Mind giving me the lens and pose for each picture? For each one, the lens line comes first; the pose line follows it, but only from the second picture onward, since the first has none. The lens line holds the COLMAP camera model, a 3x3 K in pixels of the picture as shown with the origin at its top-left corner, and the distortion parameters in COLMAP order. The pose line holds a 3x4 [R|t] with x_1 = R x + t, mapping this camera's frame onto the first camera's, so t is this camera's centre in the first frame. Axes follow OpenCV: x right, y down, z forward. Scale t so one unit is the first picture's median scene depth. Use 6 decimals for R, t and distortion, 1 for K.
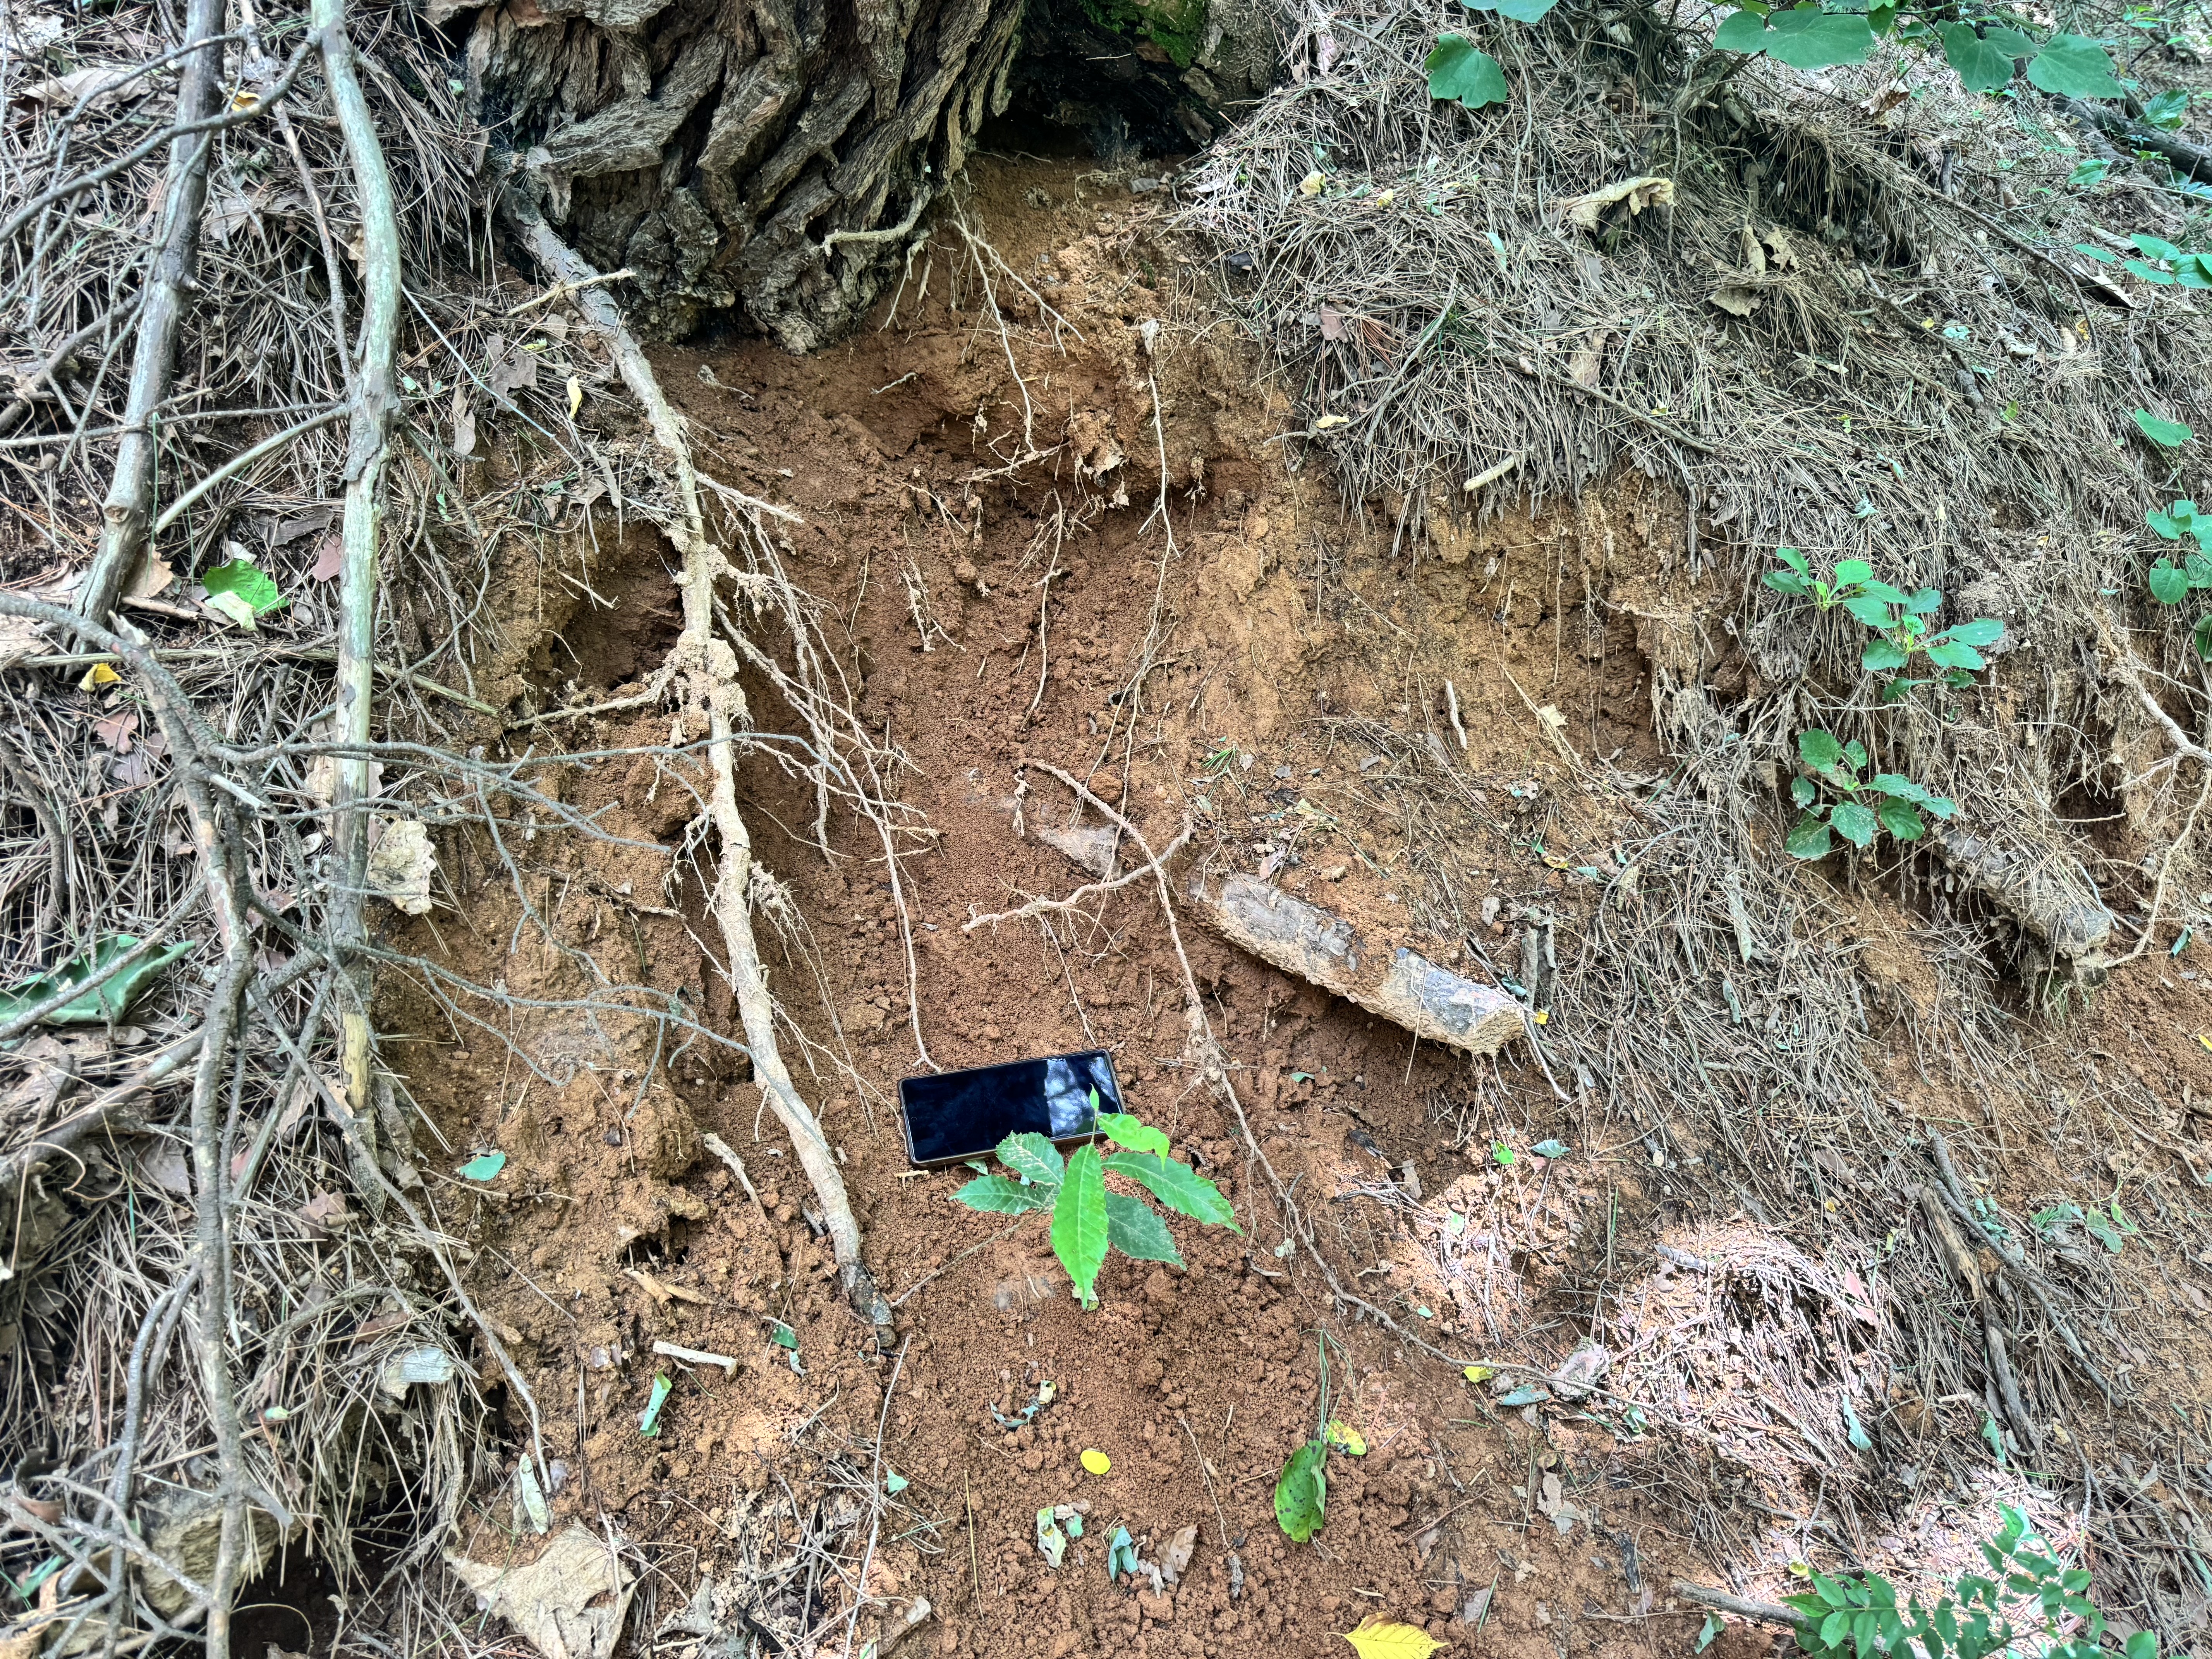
lens RADIAL K [[1605.0, 0, 1106.0], [0, 1605.0, 829.5], [0, 0, 1]] dist [0.109380, -0.183141]
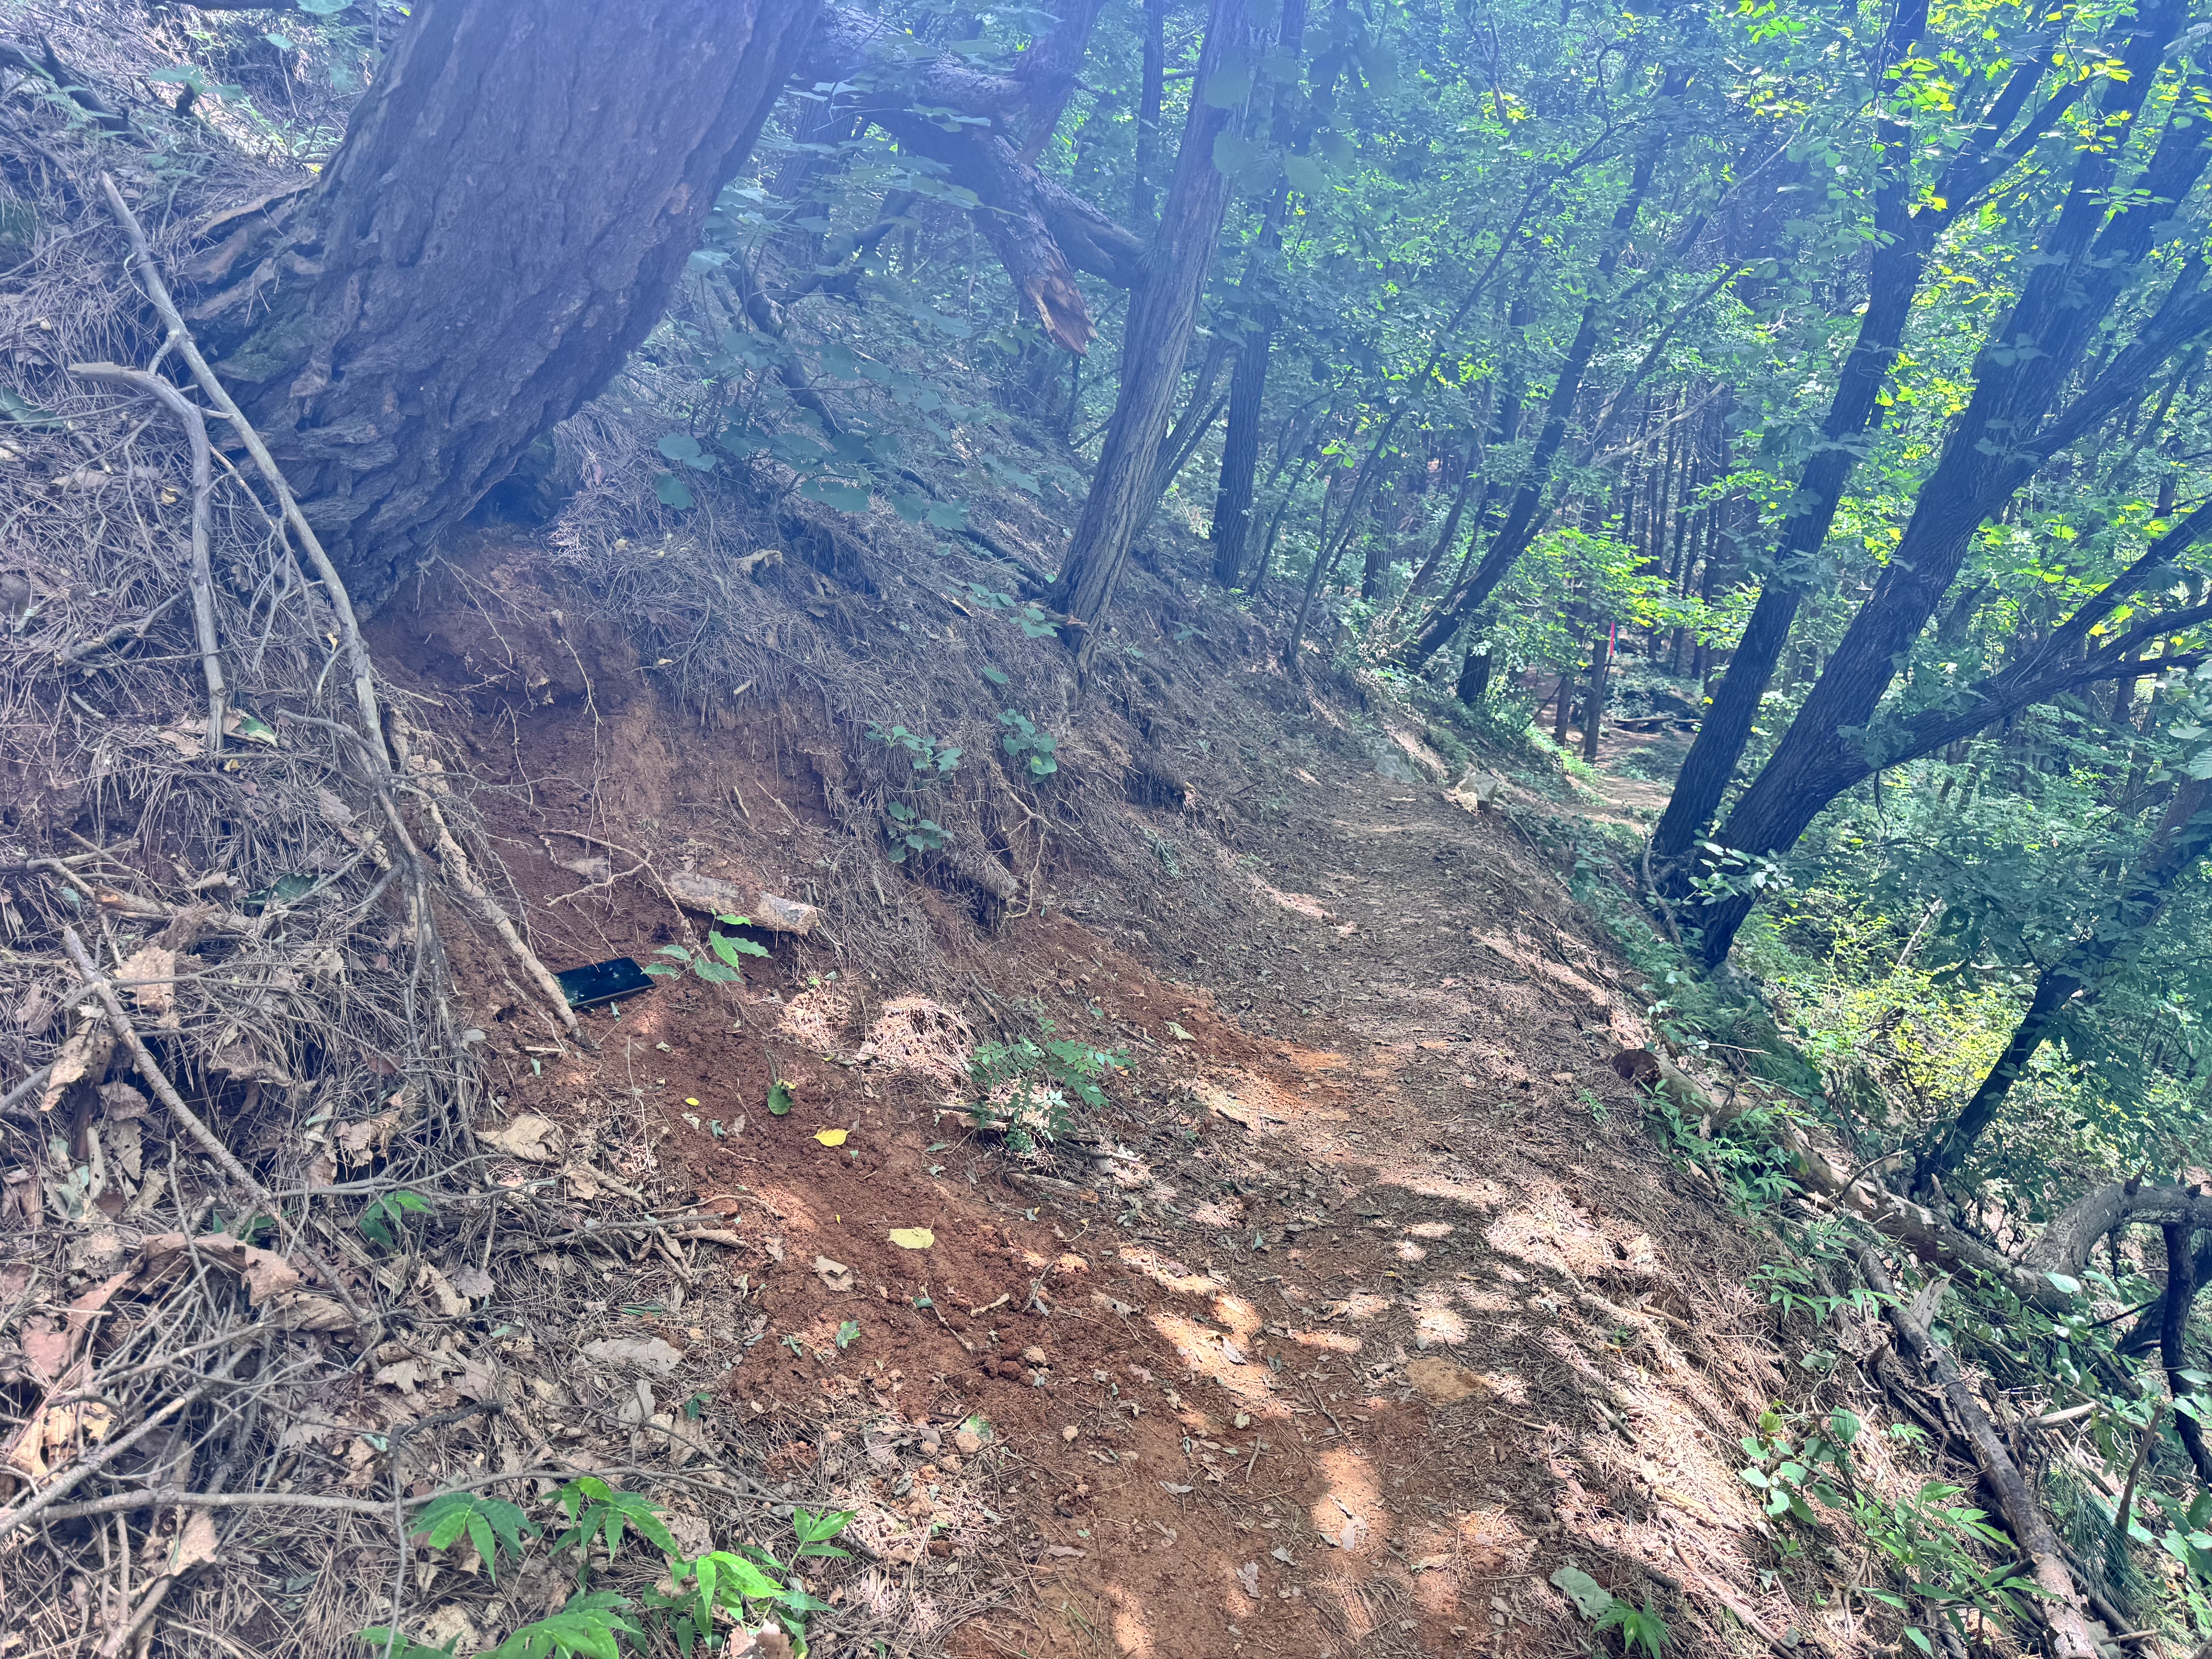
lens RADIAL K [[1605.0, 0, 1106.0], [0, 1605.0, 829.5], [0, 0, 1]] dist [0.109380, -0.183141]
pose [[0.791113, -0.055308, 0.609165, -0.651720], [0.154985, 0.981529, -0.112161, 0.258819], [-0.591709, 0.183143, 0.785072, -0.852116]]
